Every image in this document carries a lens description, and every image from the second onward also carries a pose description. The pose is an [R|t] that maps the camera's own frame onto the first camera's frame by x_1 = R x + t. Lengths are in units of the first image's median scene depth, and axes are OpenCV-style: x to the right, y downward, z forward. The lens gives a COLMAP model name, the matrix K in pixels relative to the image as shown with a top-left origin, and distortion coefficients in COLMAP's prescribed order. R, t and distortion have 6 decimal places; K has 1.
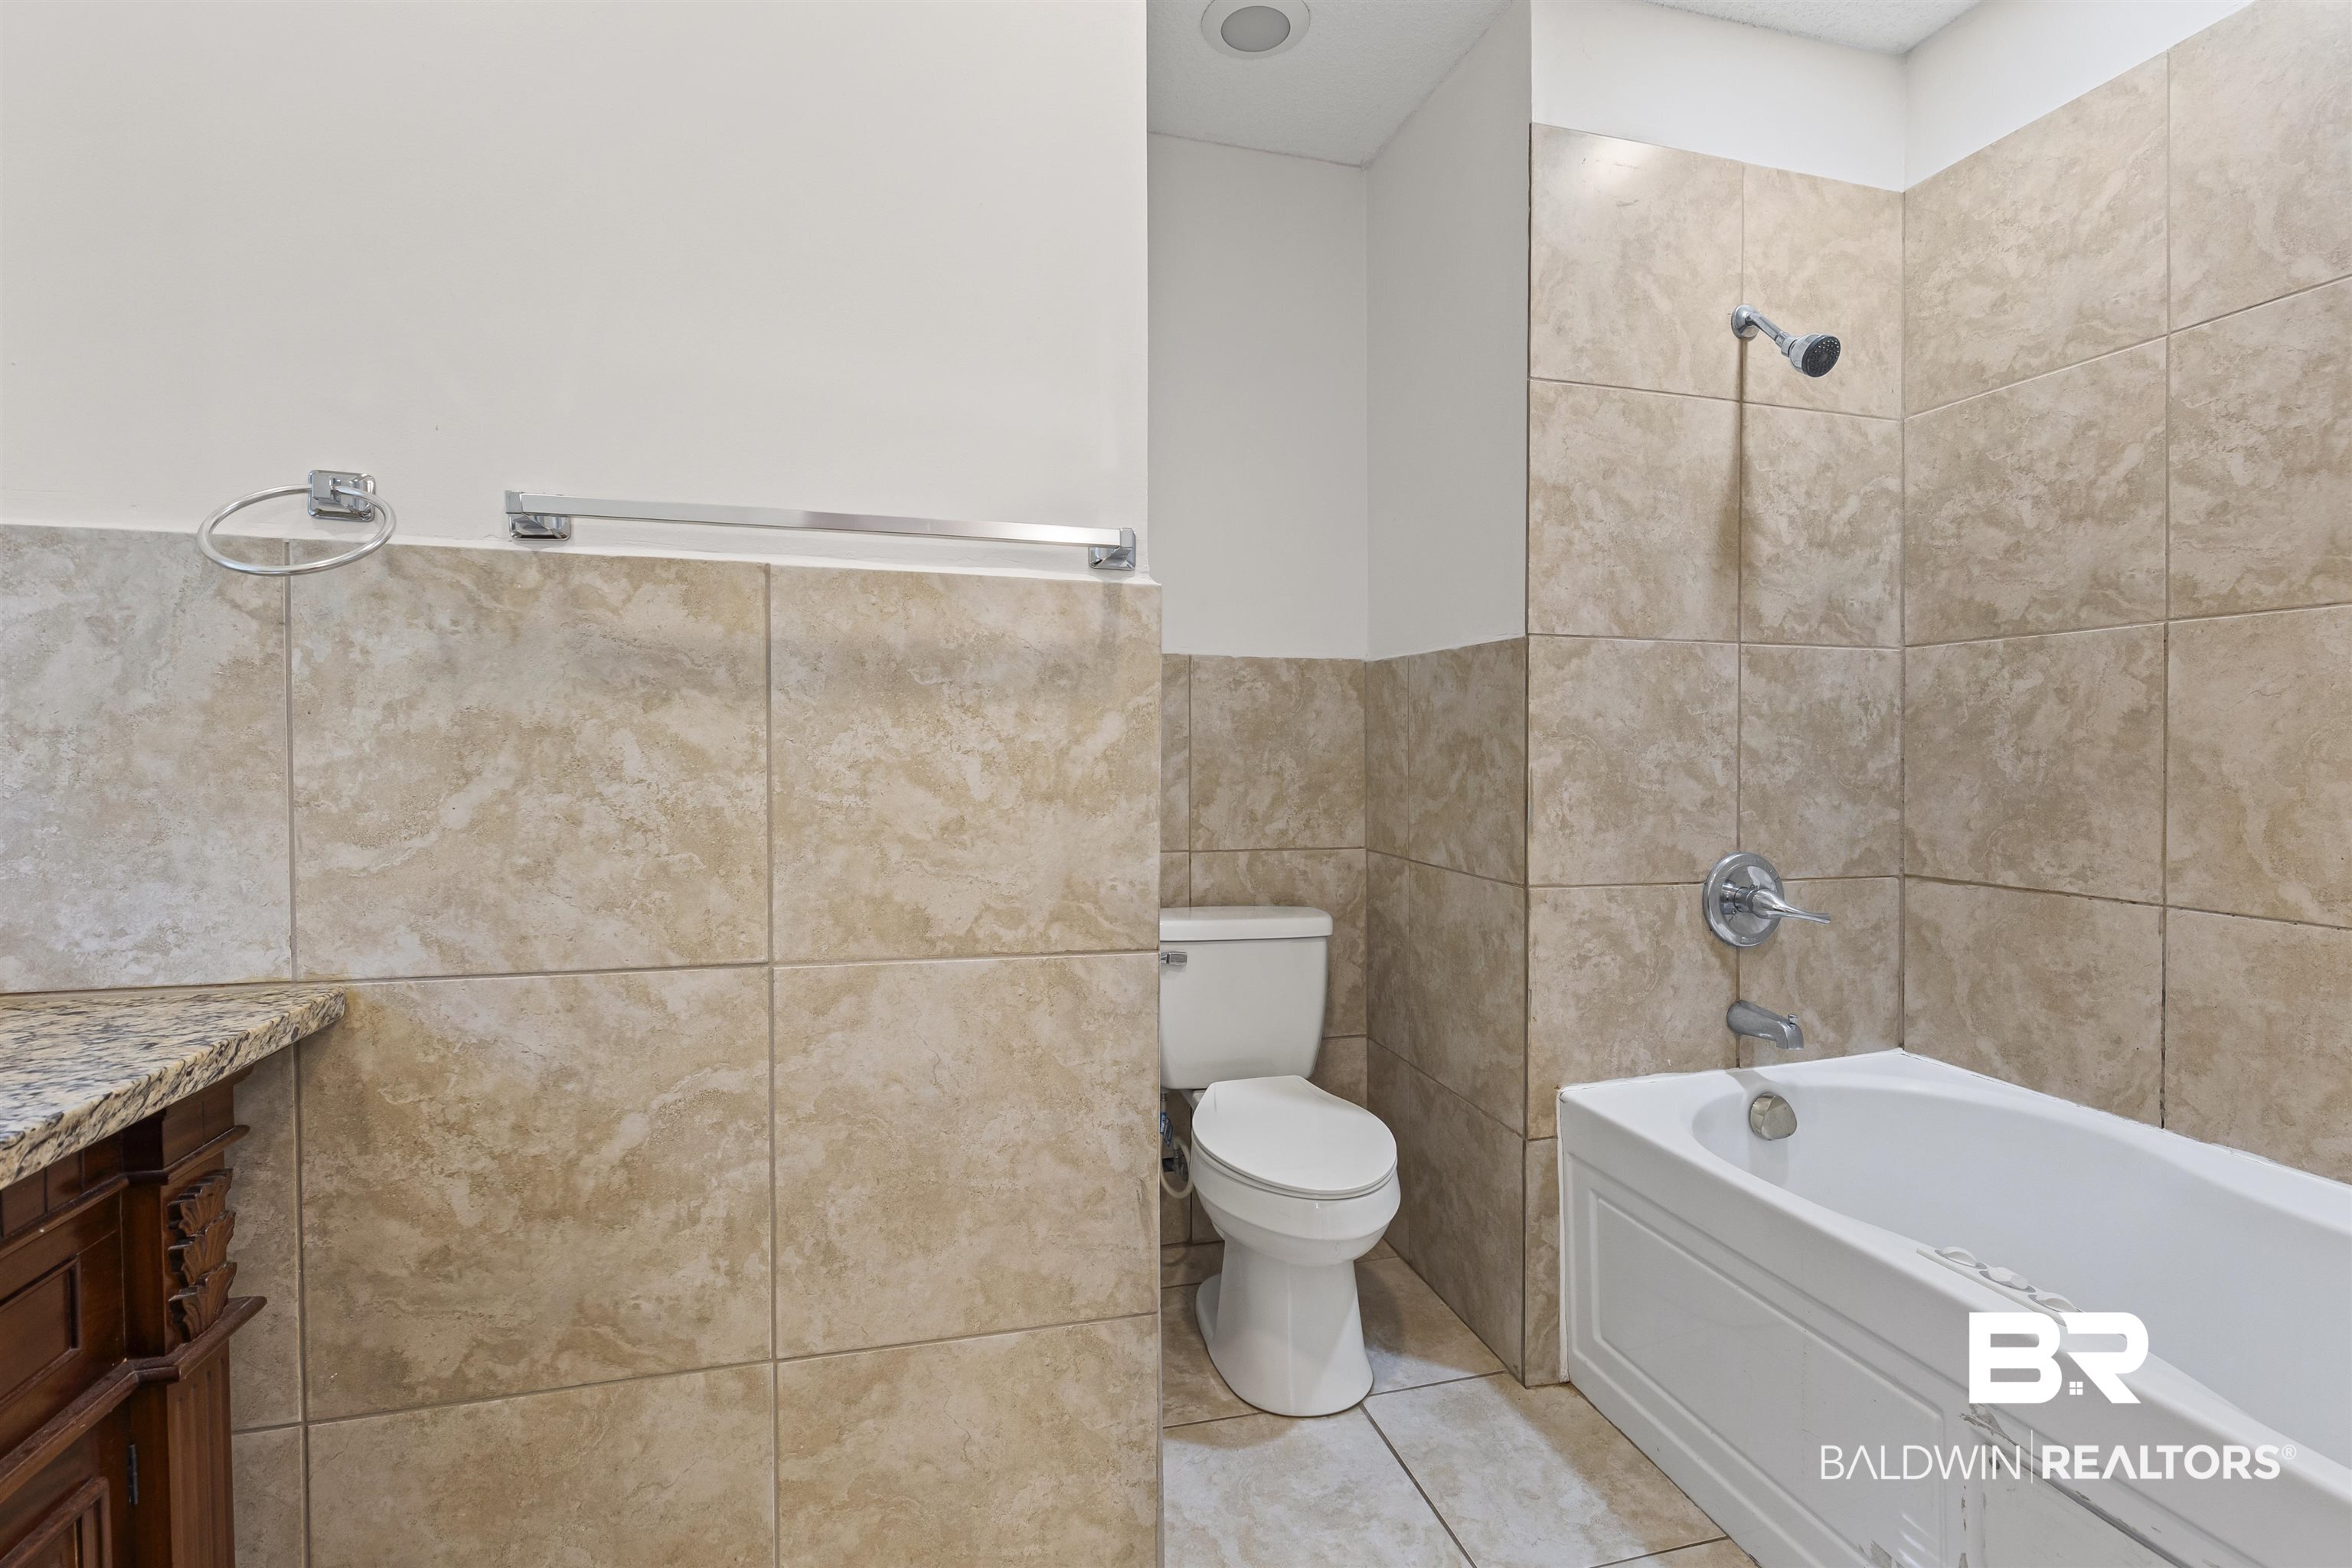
lens RADIAL K [[1093.2, 0, 1158.8], [0, 1093.2, 776.4], [0, 0, 1]] dist [0.003773, -0.000245]
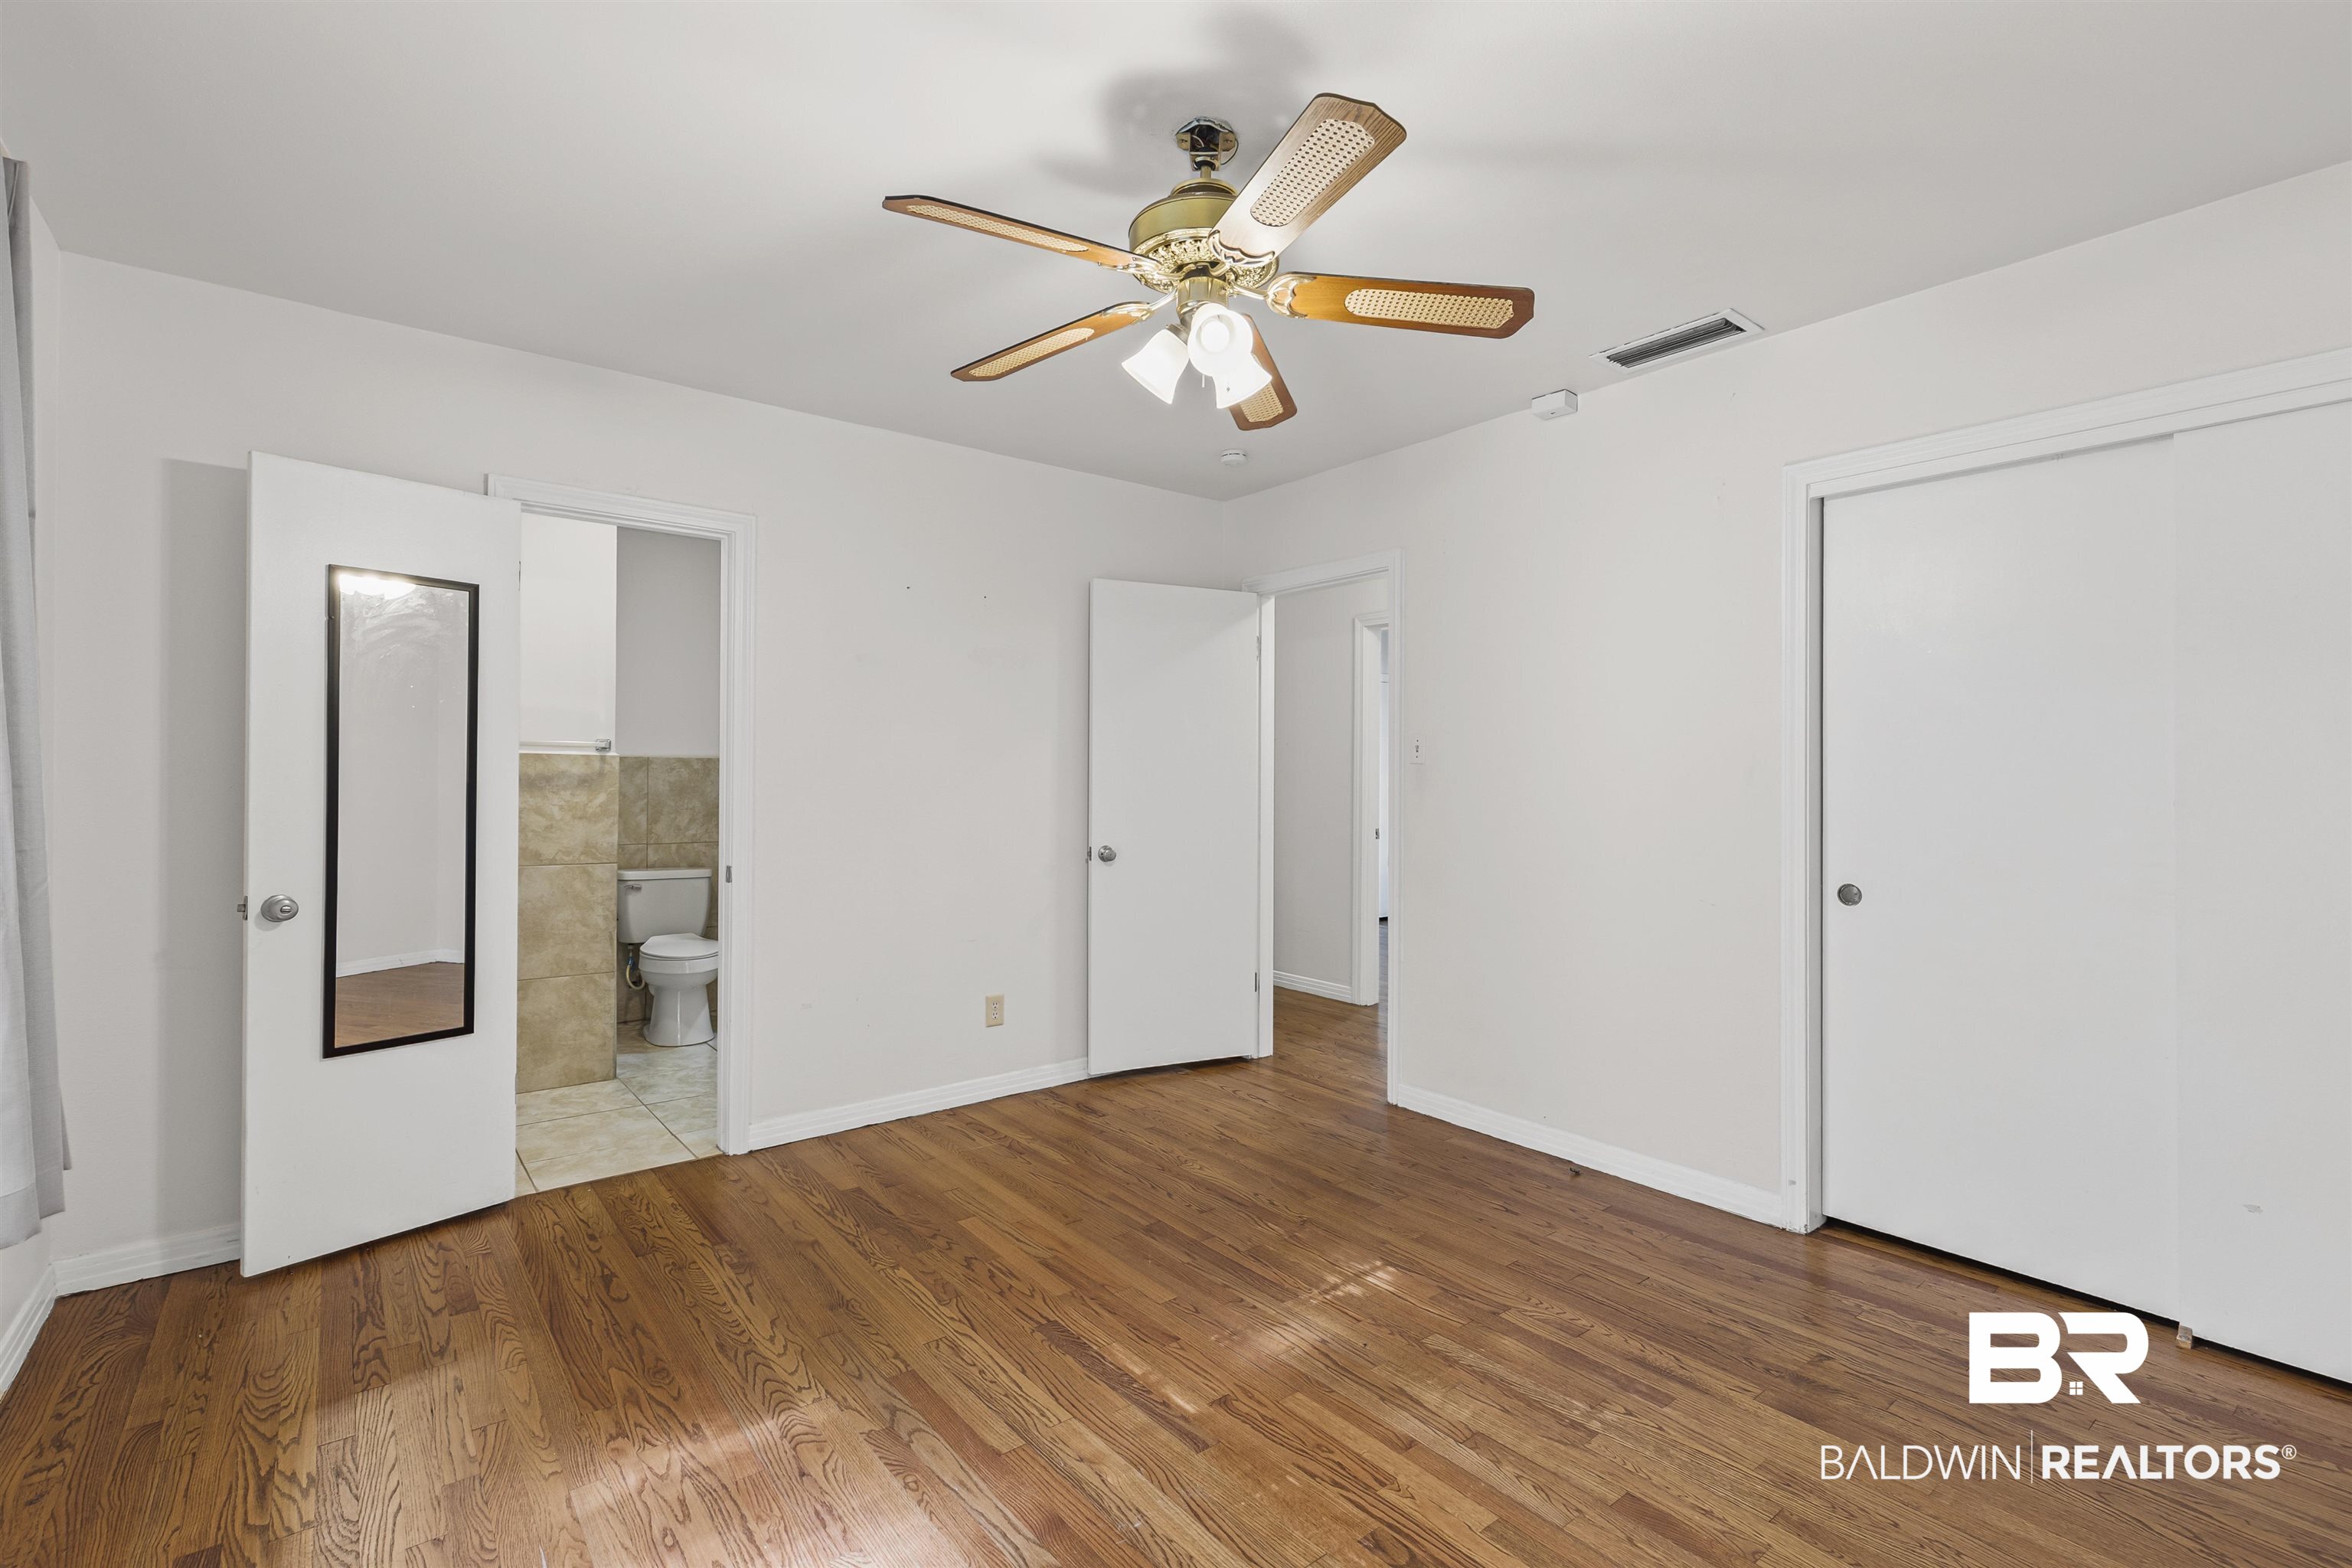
lens RADIAL K [[1093.2, 0, 1187.3], [0, 1093.2, 766.4], [0, 0, 1]] dist [0.003773, -0.000245]
pose [[0.910441, 0.011285, 0.413485, 0.206744], [0.003201, 0.999406, -0.034323, -0.018581], [-0.413626, 0.032572, 0.909864, -2.872555]]
